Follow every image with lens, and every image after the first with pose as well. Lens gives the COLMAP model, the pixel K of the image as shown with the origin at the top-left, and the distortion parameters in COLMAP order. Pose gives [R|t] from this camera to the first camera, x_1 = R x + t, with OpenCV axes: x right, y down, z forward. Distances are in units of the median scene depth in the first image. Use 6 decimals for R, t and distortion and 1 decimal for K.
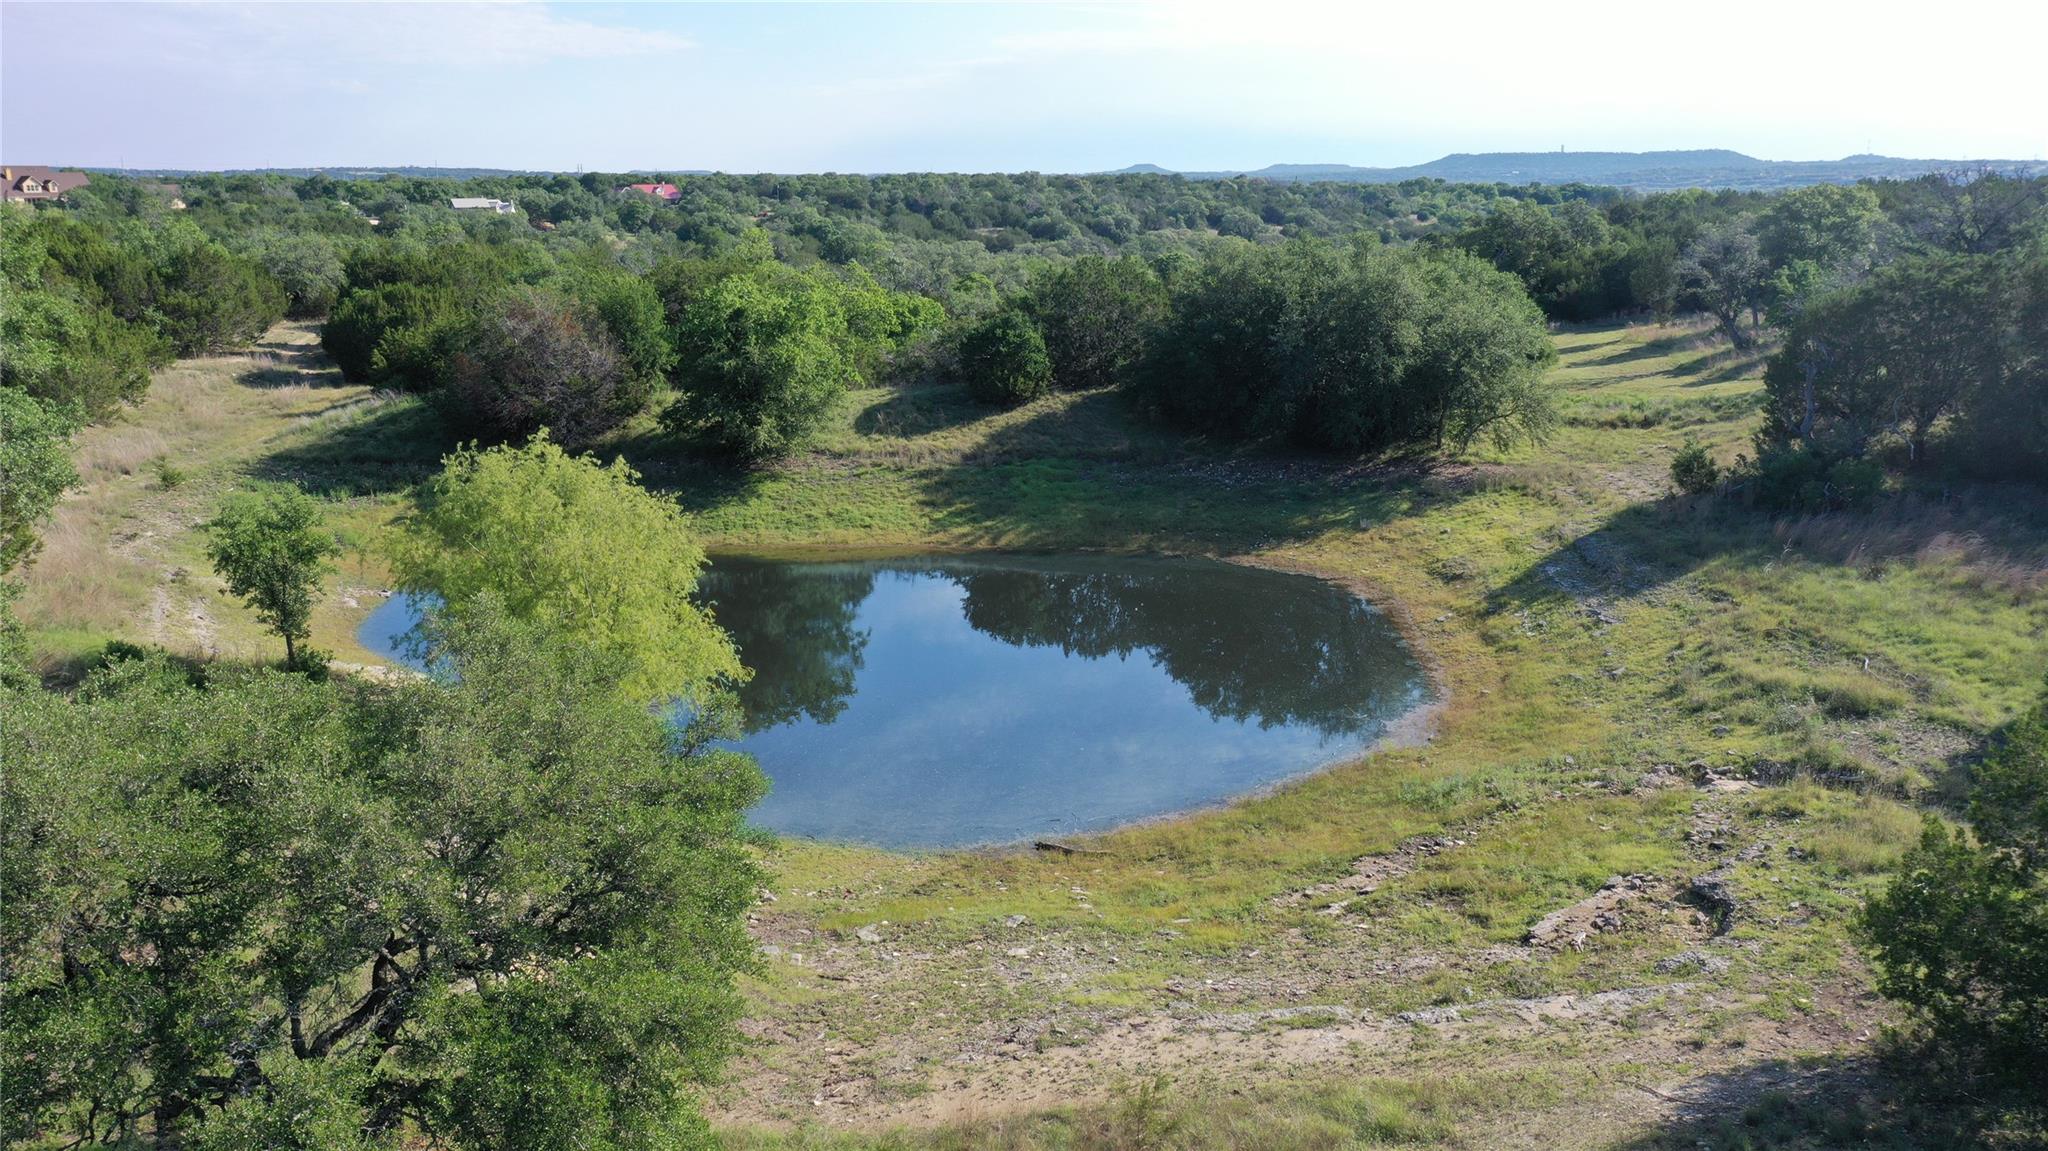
lens RADIAL K [[1658.7, 0, 1024.0], [0, 1658.7, 575.5], [0, 0, 1]] dist [0.005770, 0.004976]
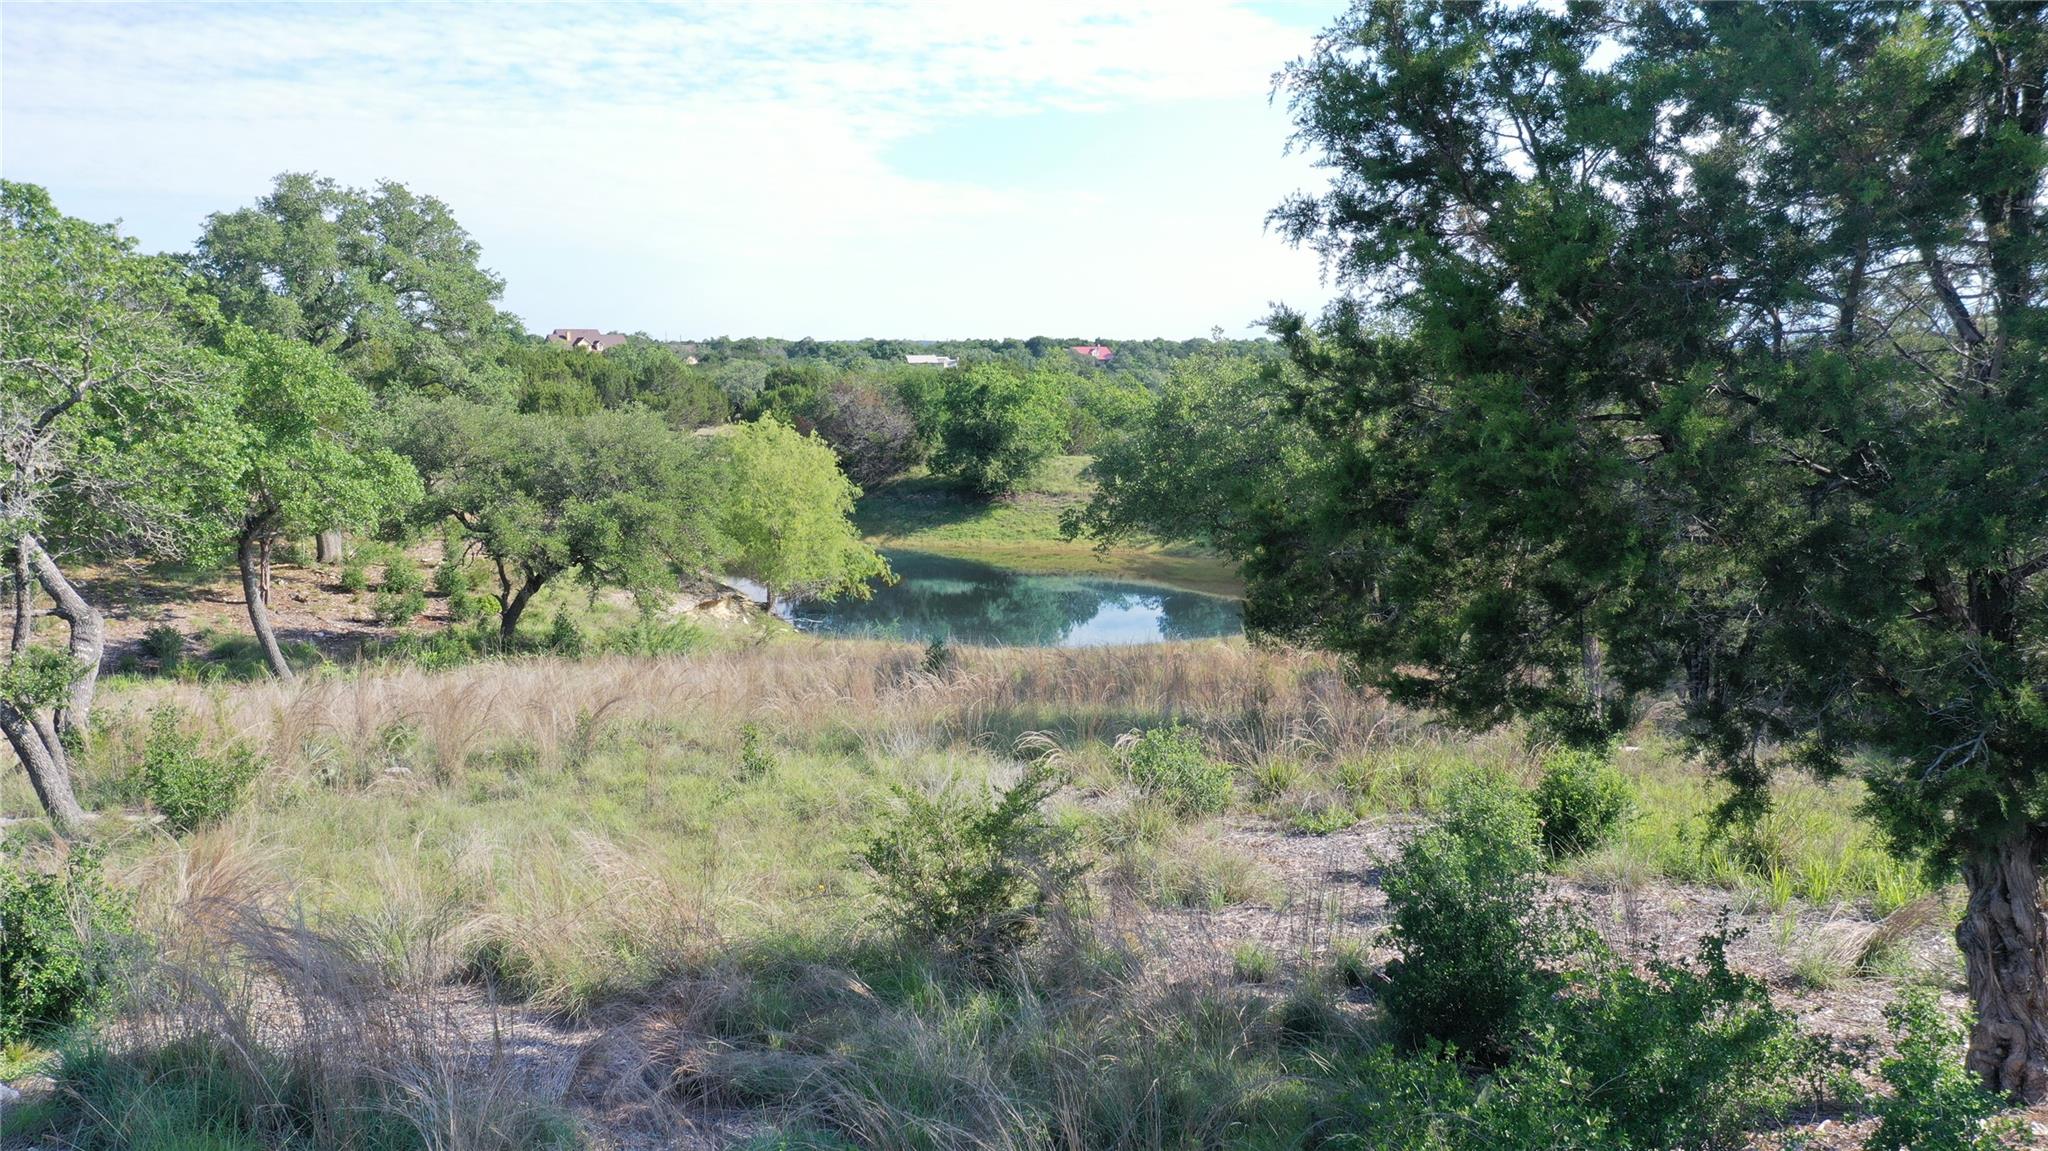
lens RADIAL K [[1658.7, 0, 1024.0], [0, 1658.7, 575.5], [0, 0, 1]] dist [0.005770, 0.004976]
pose [[0.961716, 0.035478, -0.271740, 0.182673], [-0.062852, 0.993708, -0.092705, 0.093495], [0.266742, 0.106235, 0.957895, -0.233802]]
